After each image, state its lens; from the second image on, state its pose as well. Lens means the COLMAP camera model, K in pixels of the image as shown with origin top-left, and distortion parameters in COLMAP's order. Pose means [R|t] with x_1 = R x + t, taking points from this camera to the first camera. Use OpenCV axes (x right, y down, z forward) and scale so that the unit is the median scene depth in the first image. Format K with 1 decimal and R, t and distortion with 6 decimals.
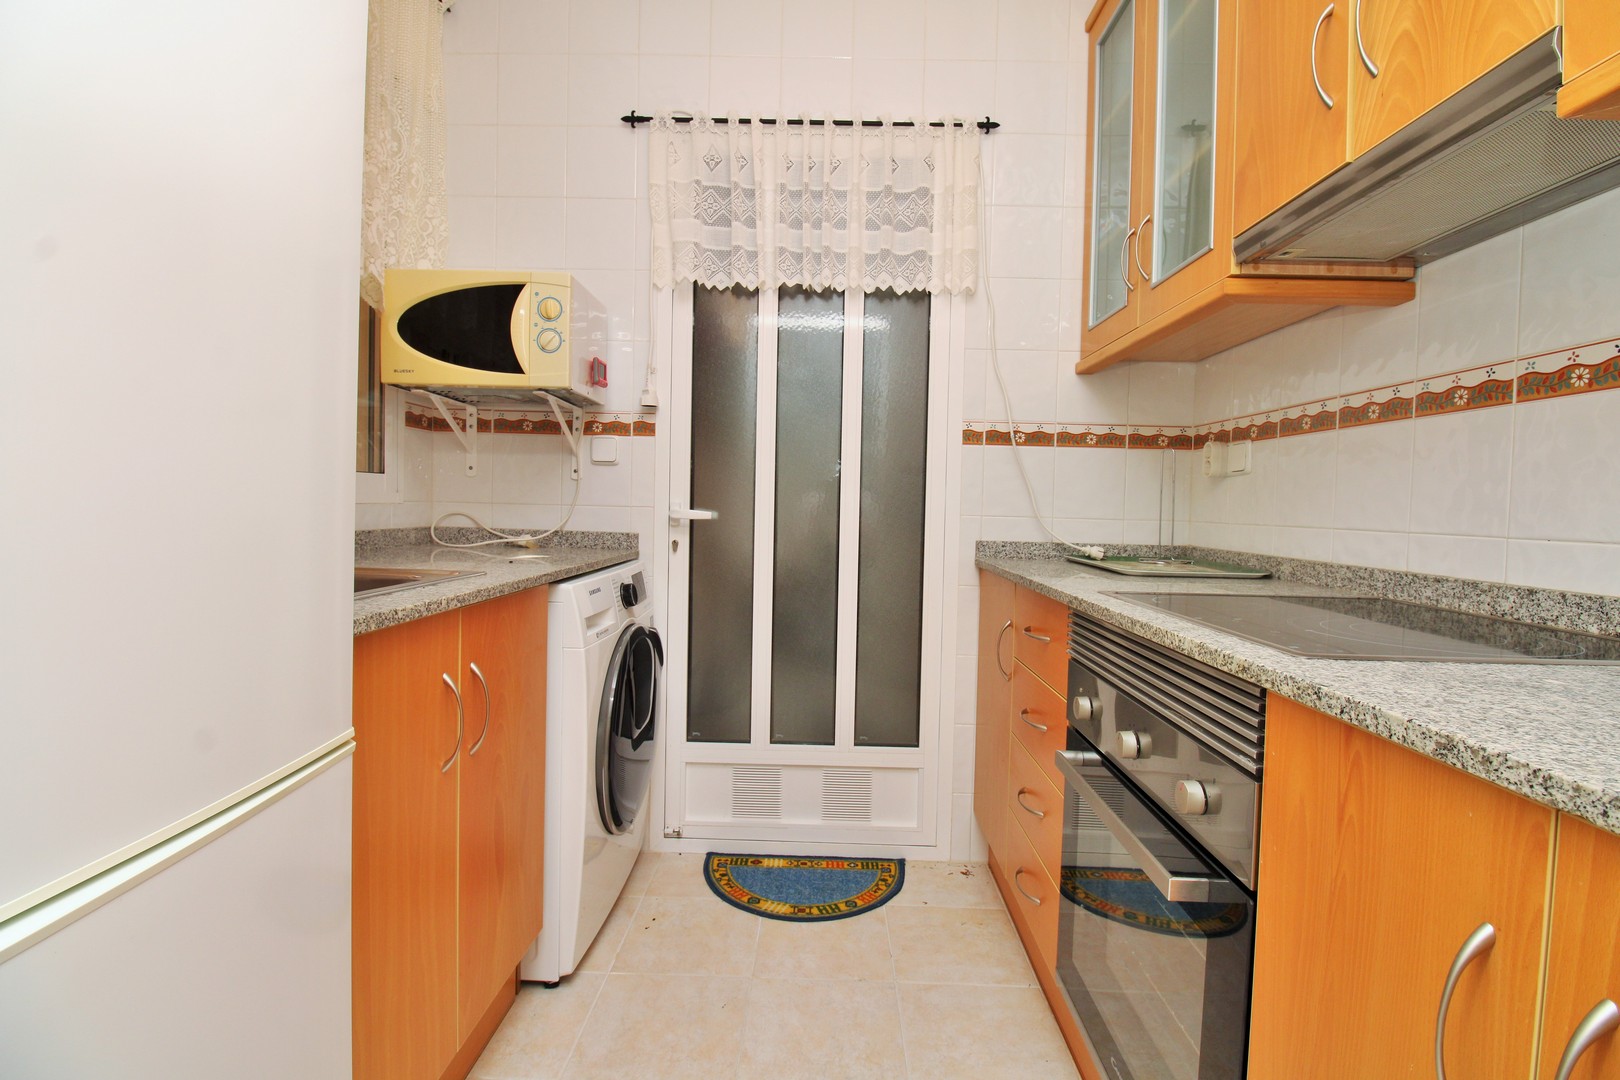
lens RADIAL K [[736.5, 0, 807.6], [0, 736.5, 532.7], [0, 0, 1]] dist [-0.002415, -0.012465]
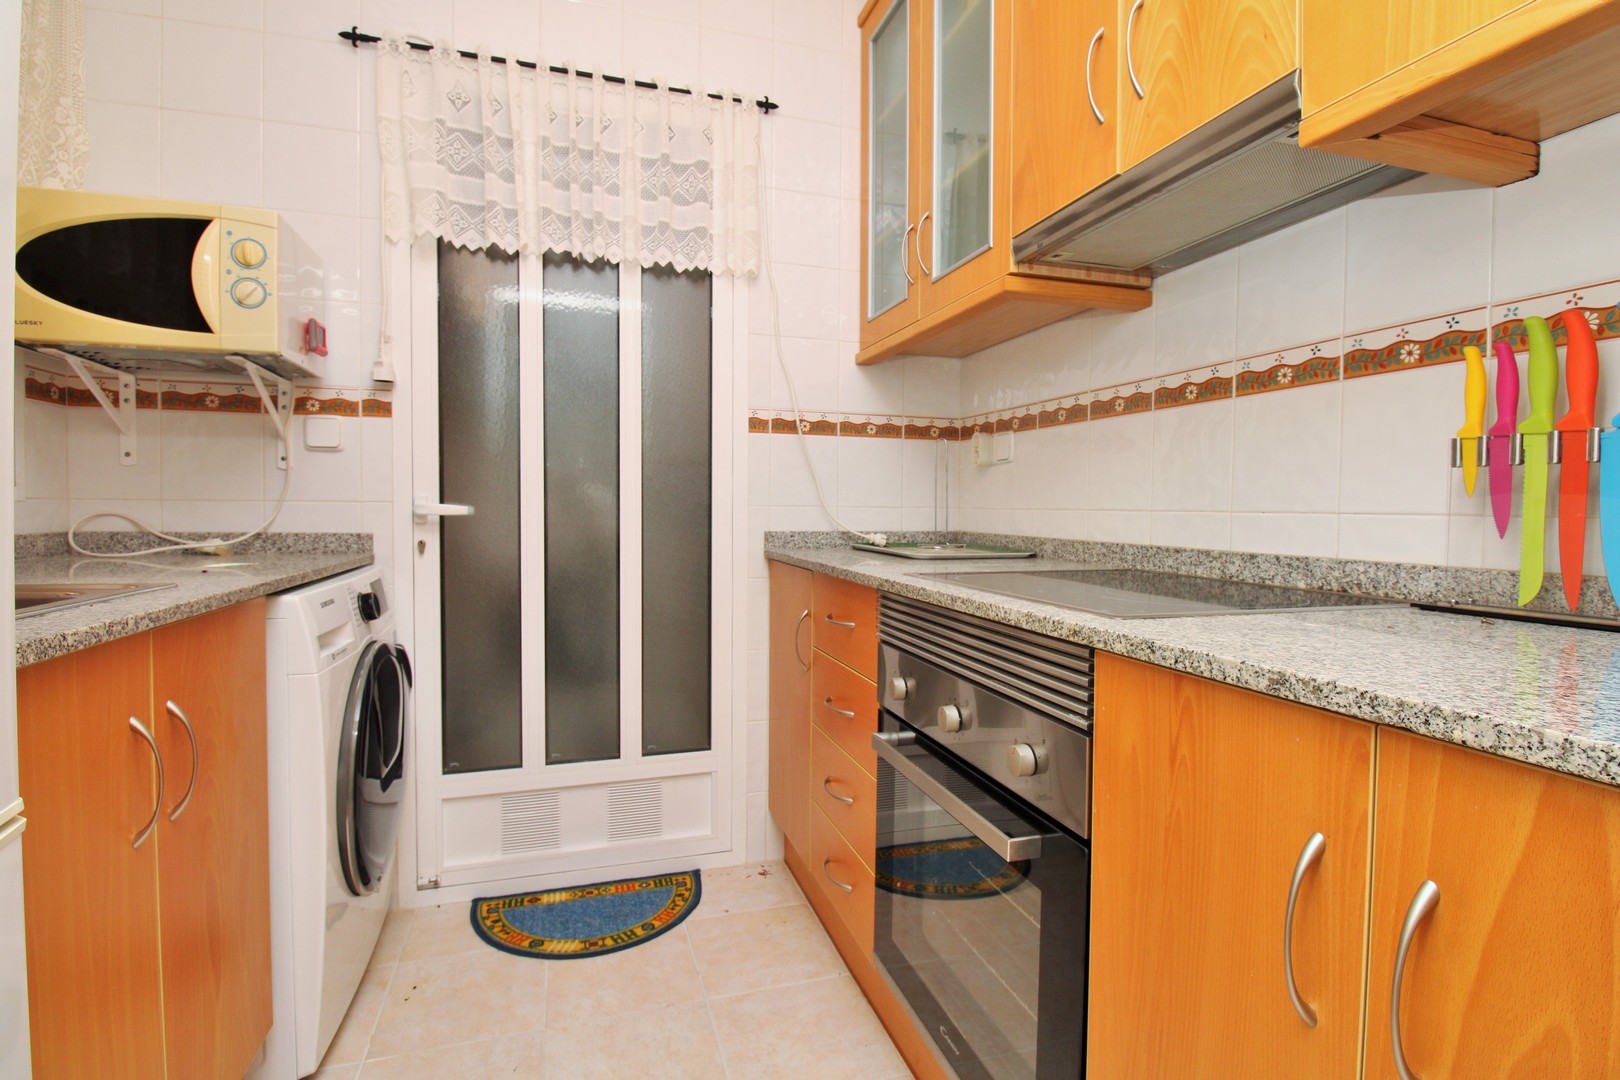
lens RADIAL K [[763.7, 0, 807.2], [0, 763.7, 533.5], [0, 0, 1]] dist [-0.000855, -0.014253]
pose [[0.947455, -0.026375, 0.318799, -0.040616], [0.025467, 0.999651, 0.007016, 0.007919], [-0.318873, 0.001471, 0.947796, 0.024096]]
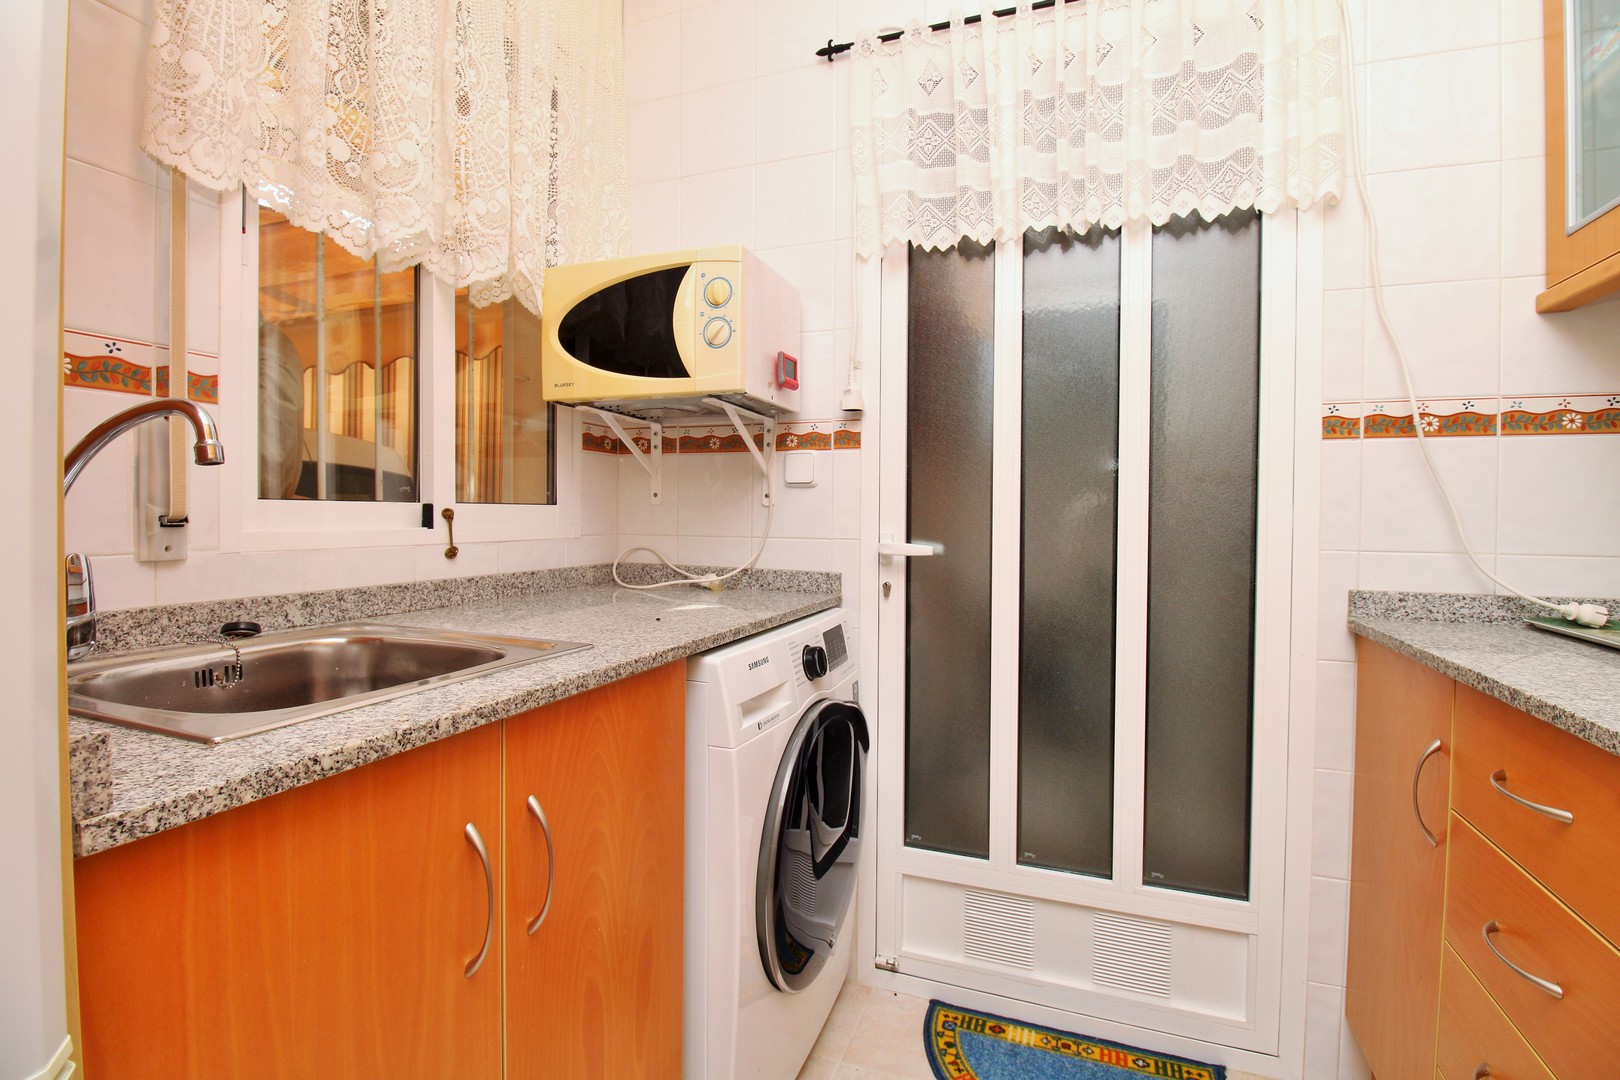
lens RADIAL K [[763.7, 0, 807.2], [0, 763.7, 533.5], [0, 0, 1]] dist [-0.000855, -0.014253]
pose [[0.943641, -0.009176, -0.330842, 0.006194], [0.002066, 0.999759, -0.021836, -0.024952], [0.330963, 0.019922, 0.943433, 0.232437]]
